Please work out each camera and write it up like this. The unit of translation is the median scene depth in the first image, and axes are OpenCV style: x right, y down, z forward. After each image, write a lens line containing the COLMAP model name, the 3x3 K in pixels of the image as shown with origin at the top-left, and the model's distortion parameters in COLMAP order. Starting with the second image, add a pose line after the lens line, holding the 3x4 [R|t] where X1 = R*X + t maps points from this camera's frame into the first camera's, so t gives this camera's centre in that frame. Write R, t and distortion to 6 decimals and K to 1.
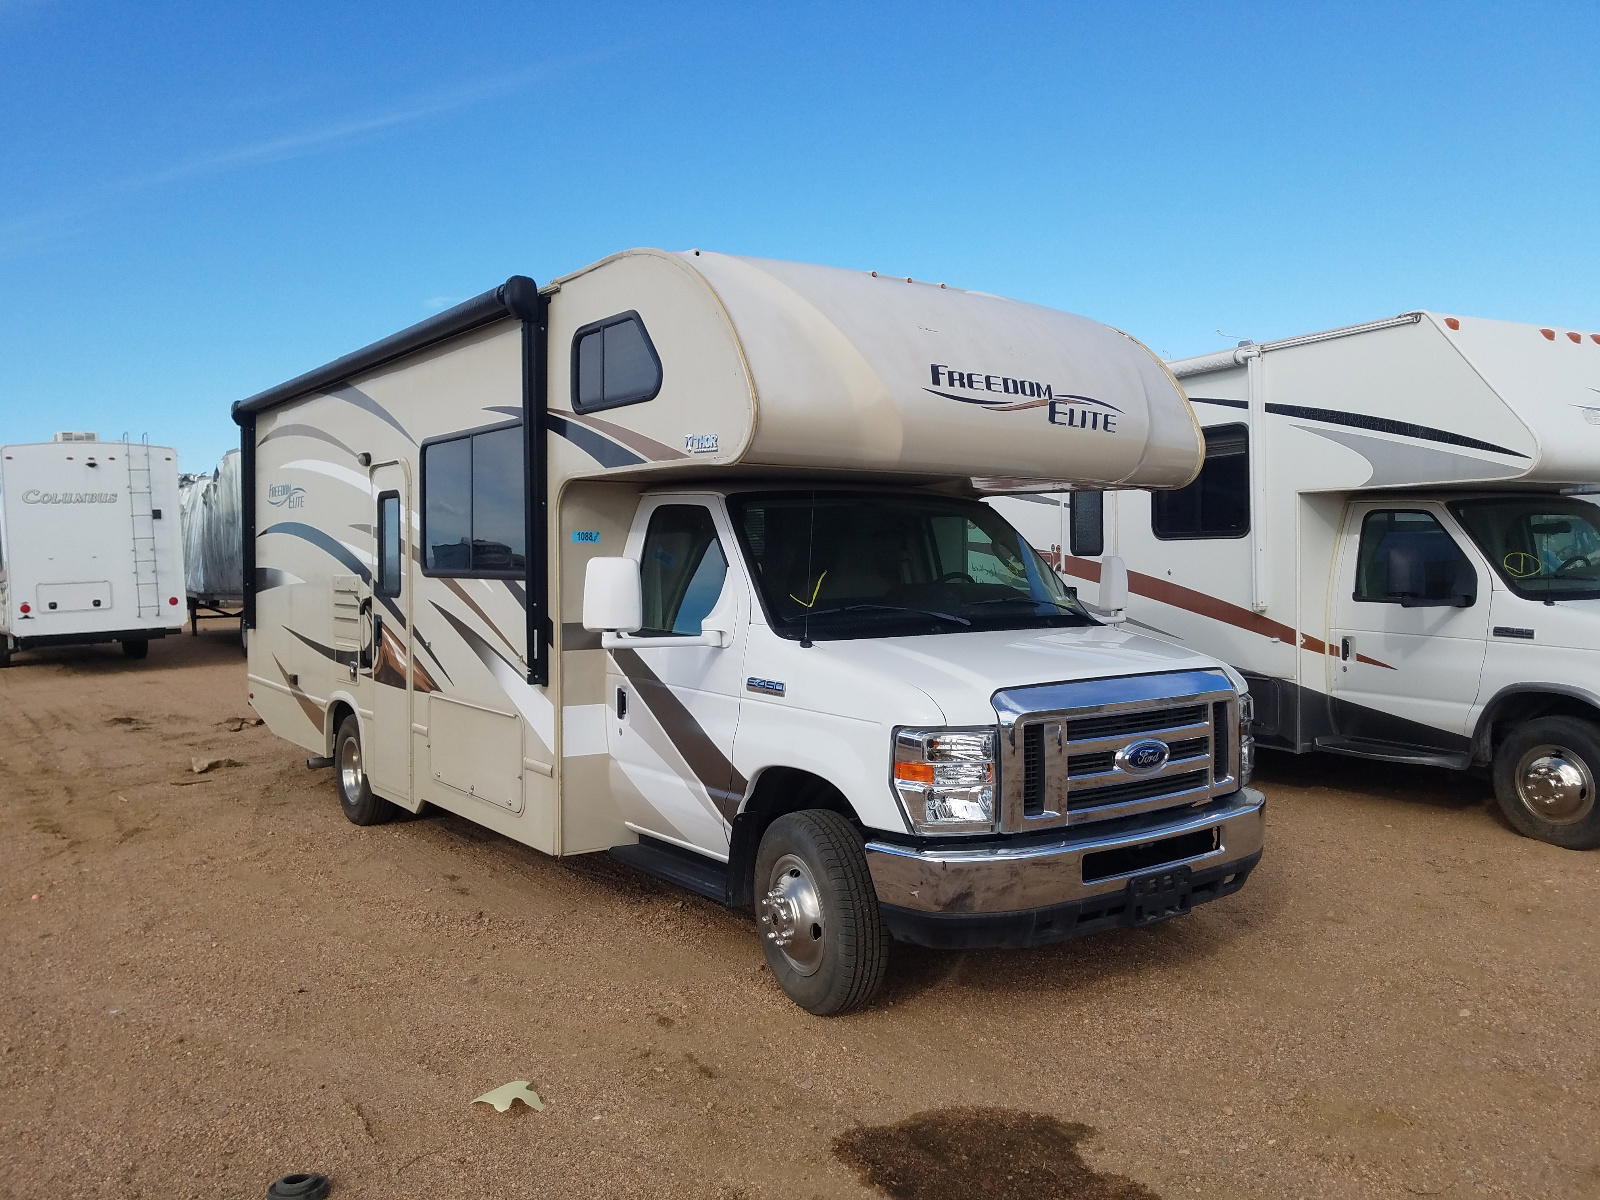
lens RADIAL K [[1262.0, 0, 815.7], [0, 1262.0, 591.5], [0, 0, 1]] dist [-0.001133, -0.007379]
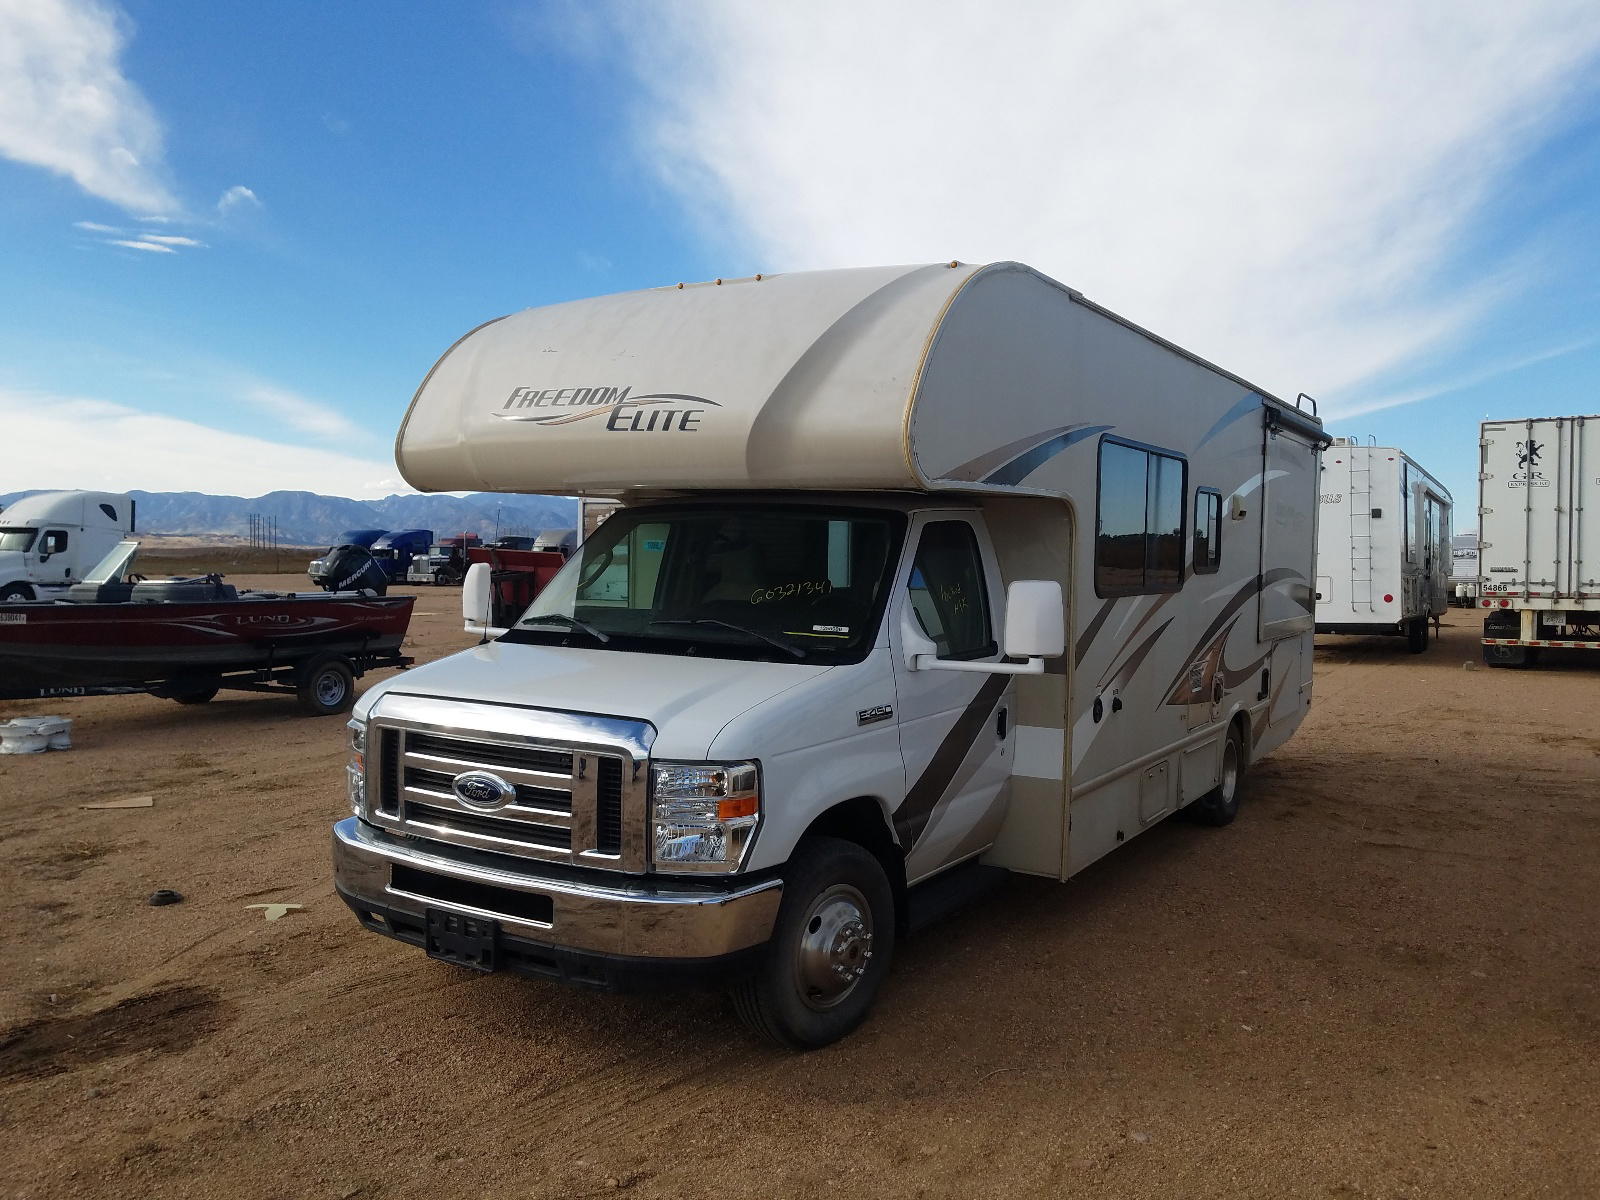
lens RADIAL K [[1254.1, 0, 800.3], [0, 1254.1, 587.9], [0, 0, 1]] dist [-0.001382, -0.004316]
pose [[0.360545, 0.043270, -0.931738, 1.081555], [-0.040864, 0.998697, 0.030567, -0.051247], [0.931846, 0.027054, 0.361843, 0.788734]]
